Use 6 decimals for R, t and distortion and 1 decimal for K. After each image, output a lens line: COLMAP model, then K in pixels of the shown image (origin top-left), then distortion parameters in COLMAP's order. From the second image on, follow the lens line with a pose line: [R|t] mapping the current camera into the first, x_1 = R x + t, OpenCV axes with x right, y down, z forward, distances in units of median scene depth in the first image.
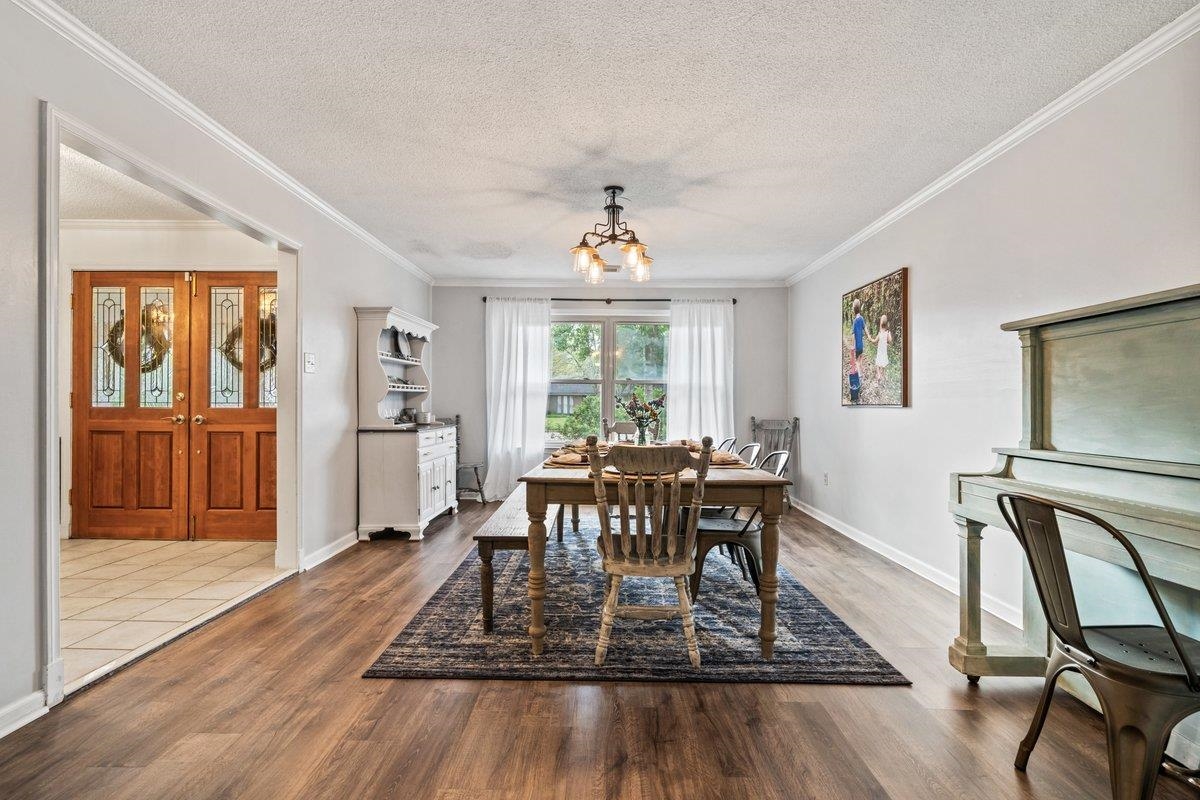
lens RADIAL K [[555.5, 0, 603.3], [0, 555.5, 405.3], [0, 0, 1]] dist [-0.004523, -0.000248]
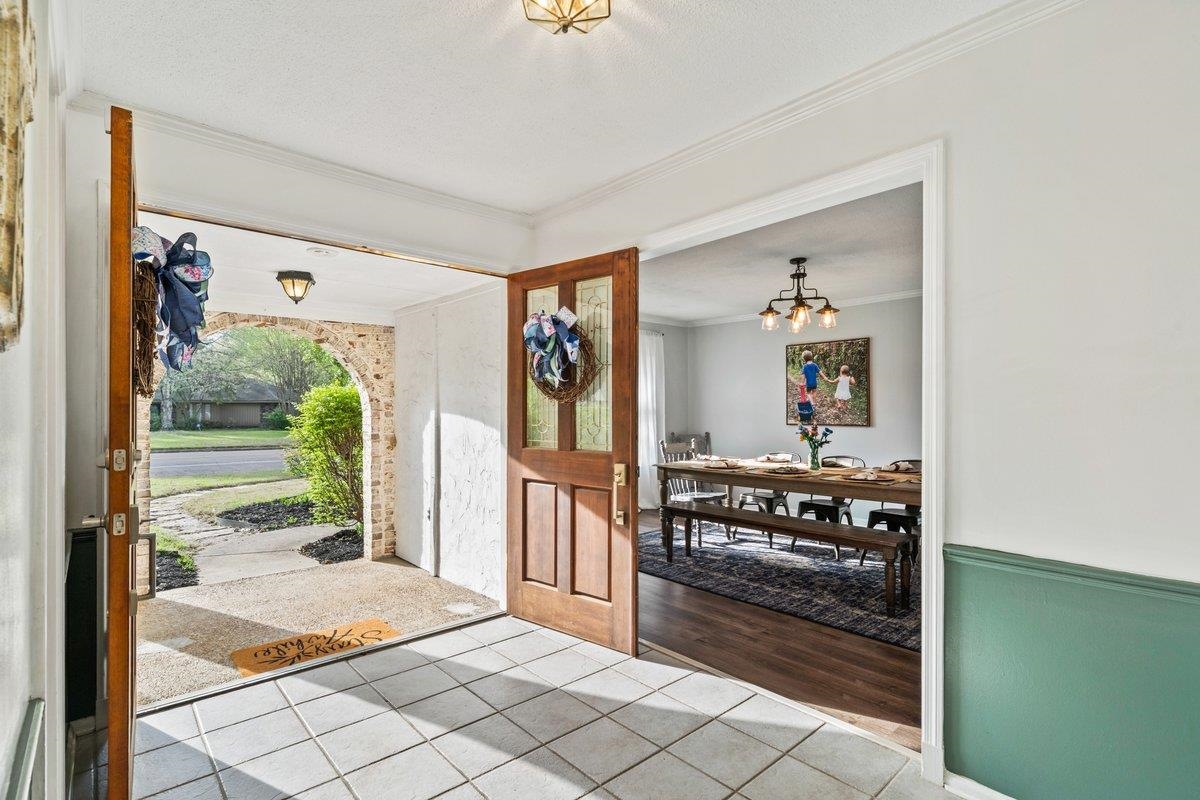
lens RADIAL K [[555.5, 0, 598.6], [0, 555.5, 406.9], [0, 0, 1]] dist [-0.004523, -0.000248]
pose [[0.737404, -0.000949, 0.675451, -1.191585], [0.005393, 0.999975, -0.004482, -0.054531], [-0.675430, 0.006948, 0.737391, 0.395562]]
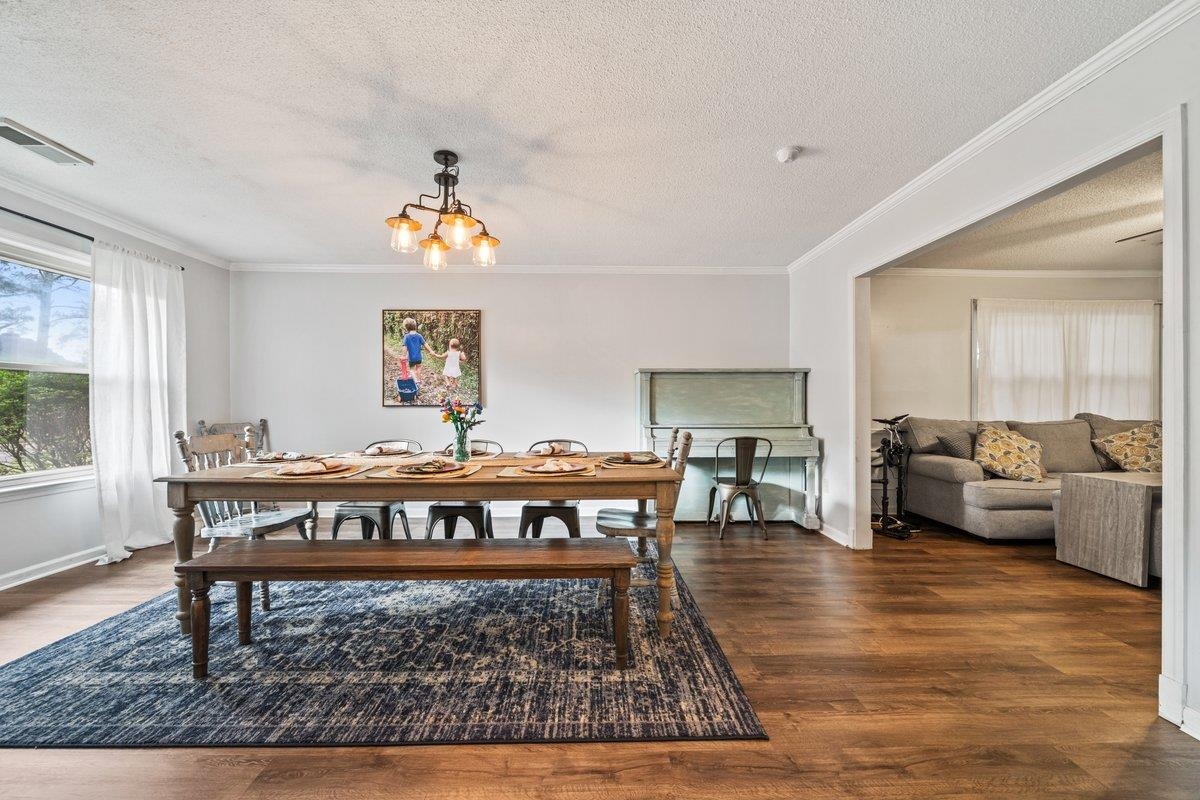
lens RADIAL K [[451.8, 0, 588.7], [0, 451.8, 406.0], [0, 0, 1]] dist [-0.008574, 0.000097]
pose [[-0.020492, -0.008557, 0.999753, -0.700683], [0.000923, 0.999963, 0.008577, -0.010148], [-0.999790, 0.001098, -0.020483, 0.818471]]
